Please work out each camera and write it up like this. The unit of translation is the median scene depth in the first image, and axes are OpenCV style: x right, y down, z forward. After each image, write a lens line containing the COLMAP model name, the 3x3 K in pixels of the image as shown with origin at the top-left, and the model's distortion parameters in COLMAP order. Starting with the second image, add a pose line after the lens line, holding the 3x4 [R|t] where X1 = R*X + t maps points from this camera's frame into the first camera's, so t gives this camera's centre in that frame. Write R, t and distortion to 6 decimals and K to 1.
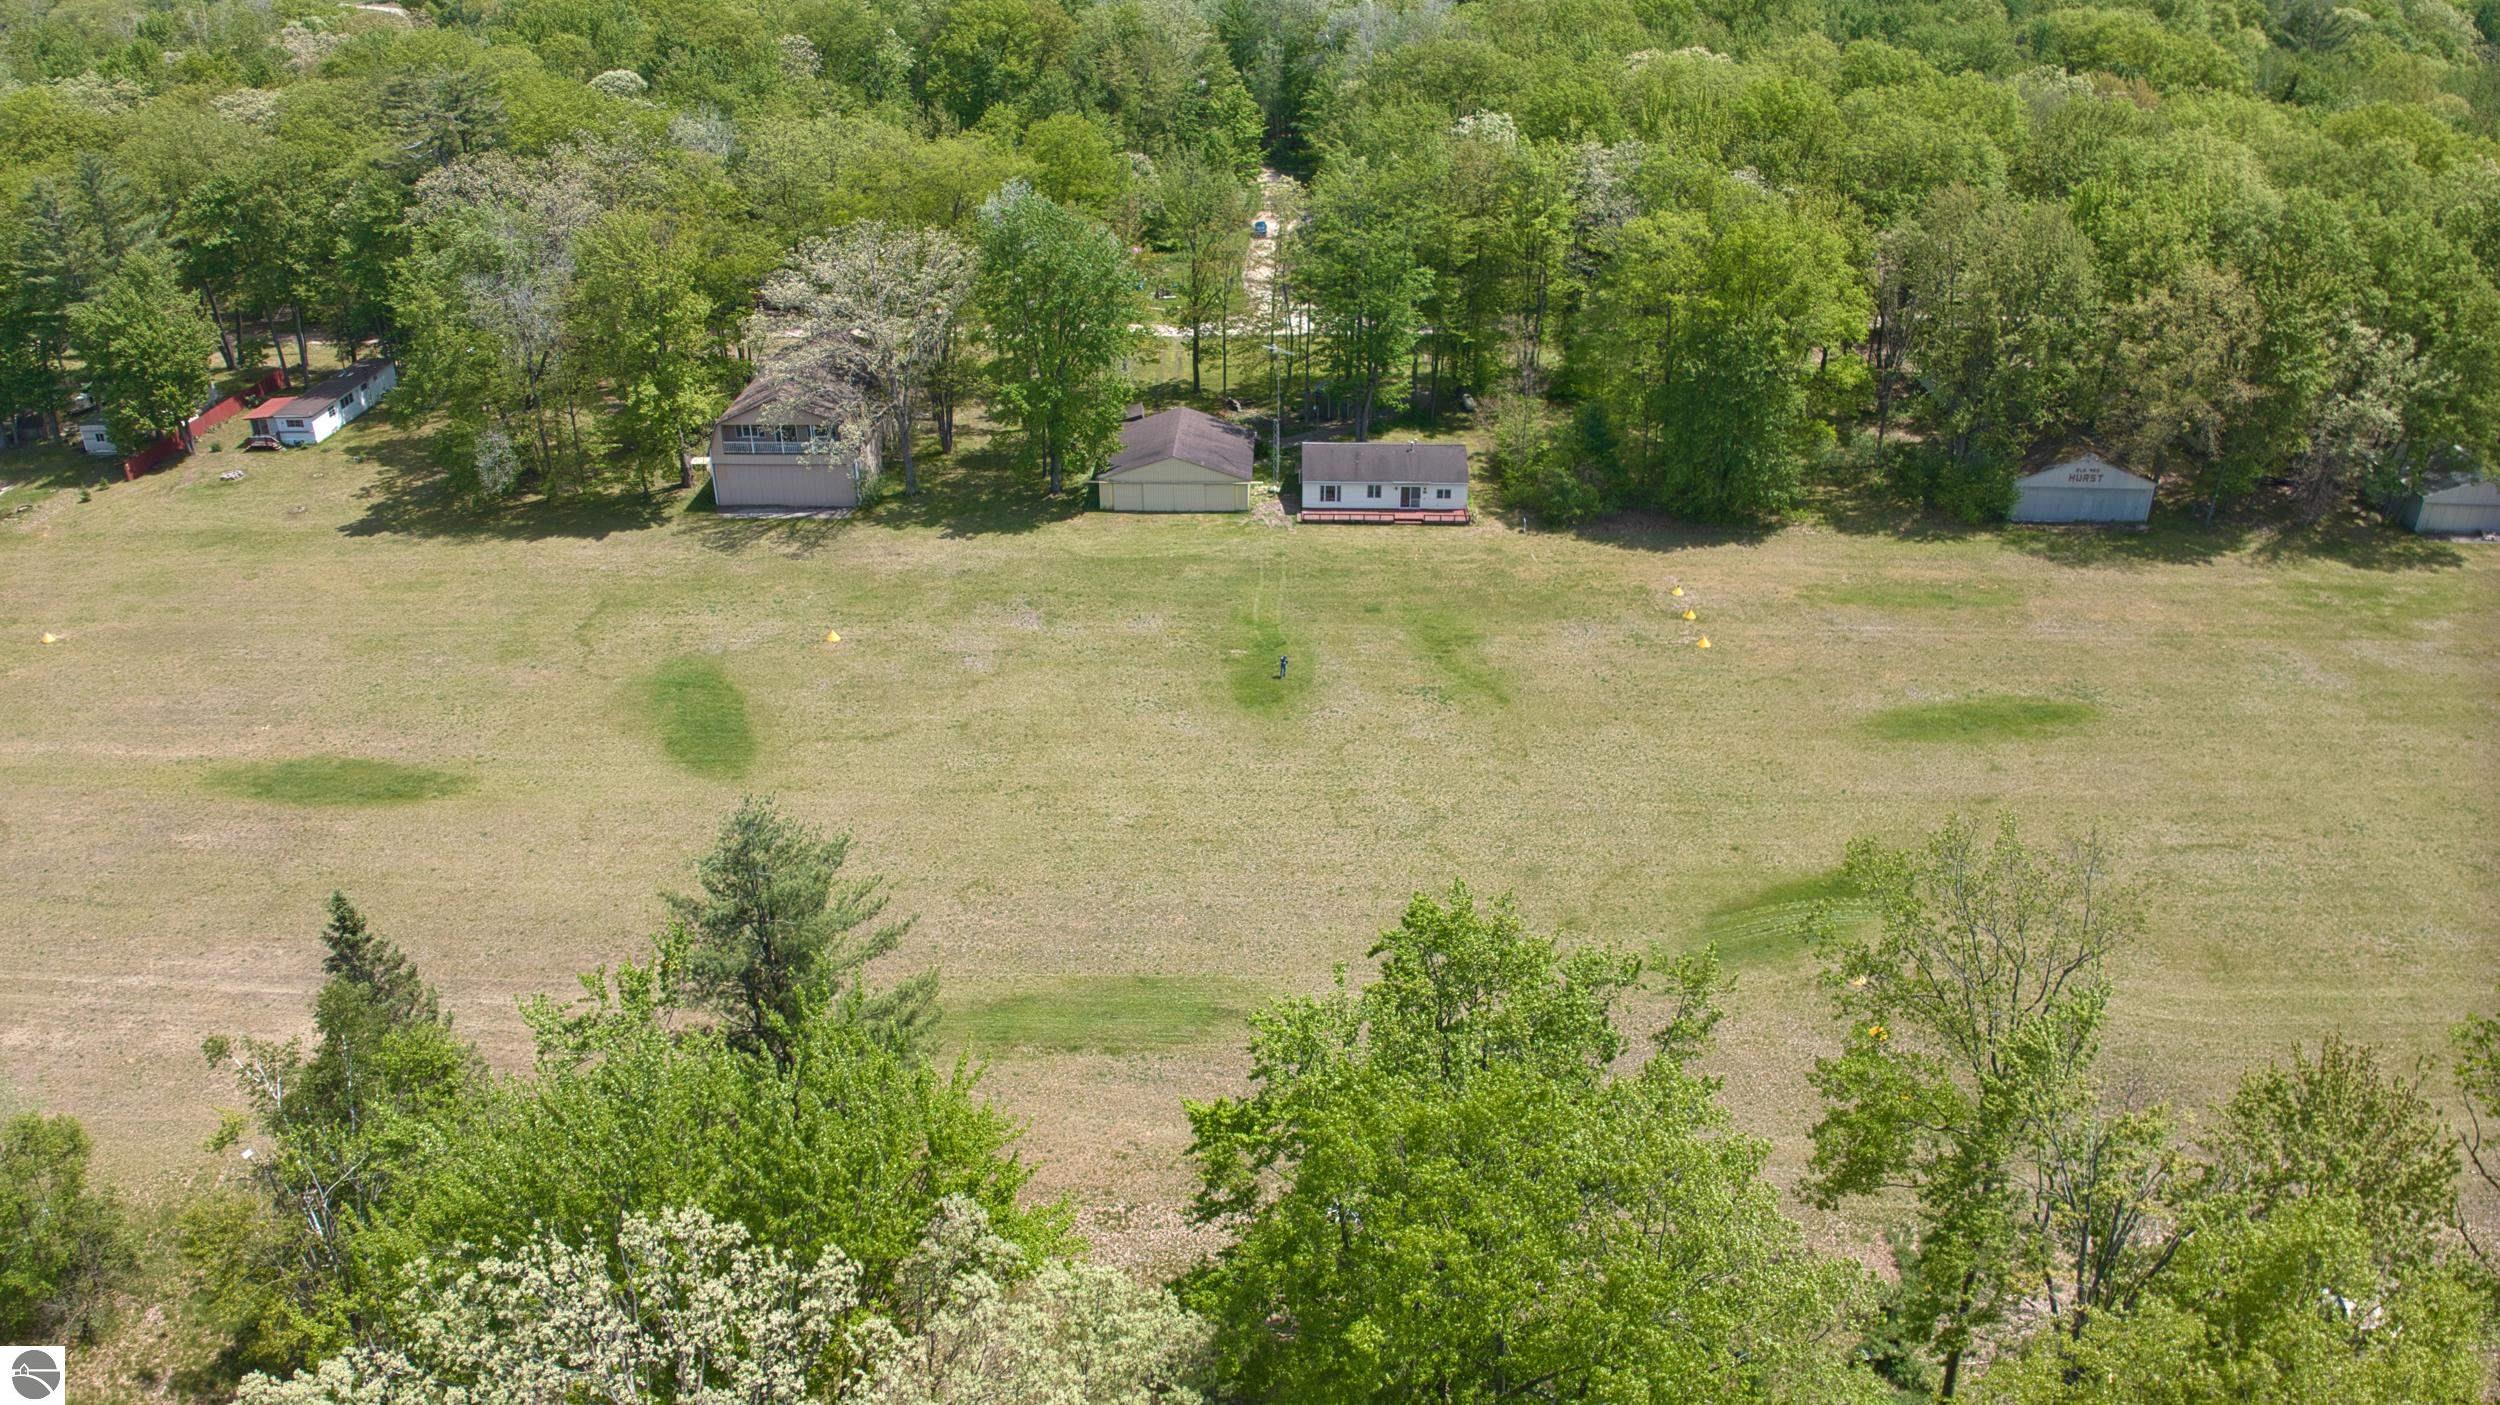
lens RADIAL K [[1755.9, 0, 1258.0], [0, 1755.9, 681.8], [0, 0, 1]] dist [-0.101934, -0.019130]
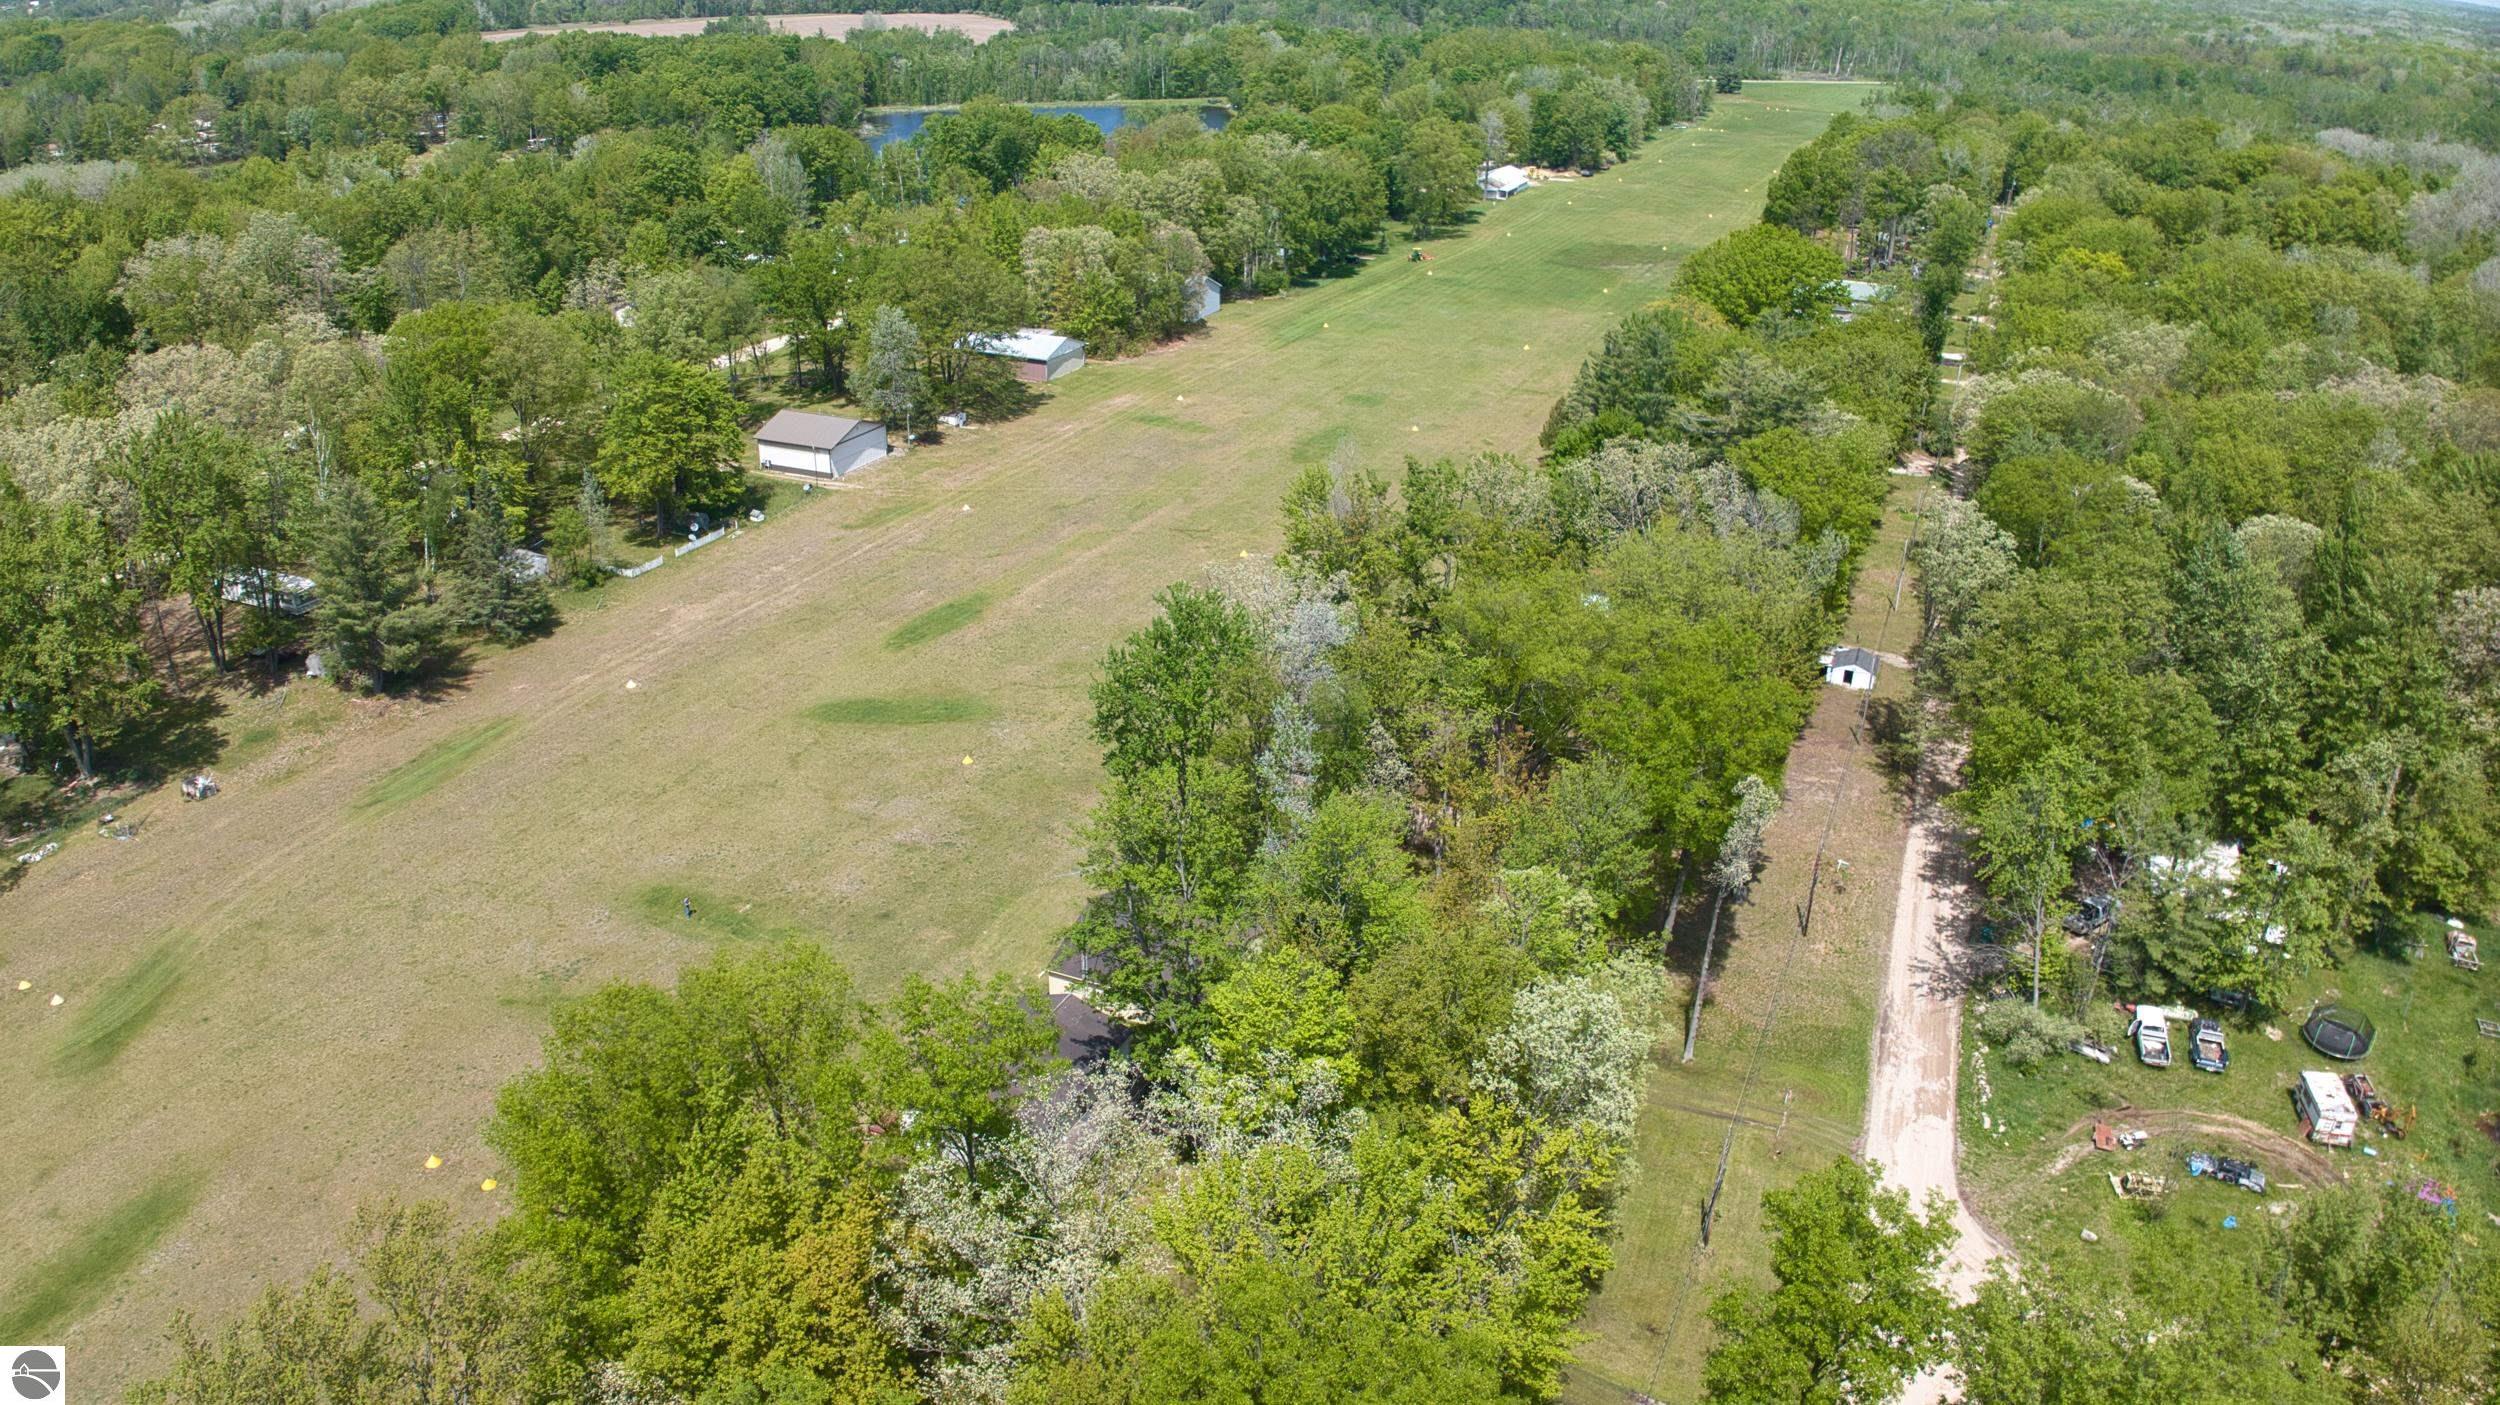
lens RADIAL K [[1755.9, 0, 1249.2], [0, 1755.9, 703.3], [0, 0, 1]] dist [-0.101934, -0.019130]
pose [[-0.387262, 0.376133, -0.841756, 0.617103], [-0.447144, 0.721812, 0.528252, -0.694392], [0.806282, 0.580958, -0.111345, 1.101286]]
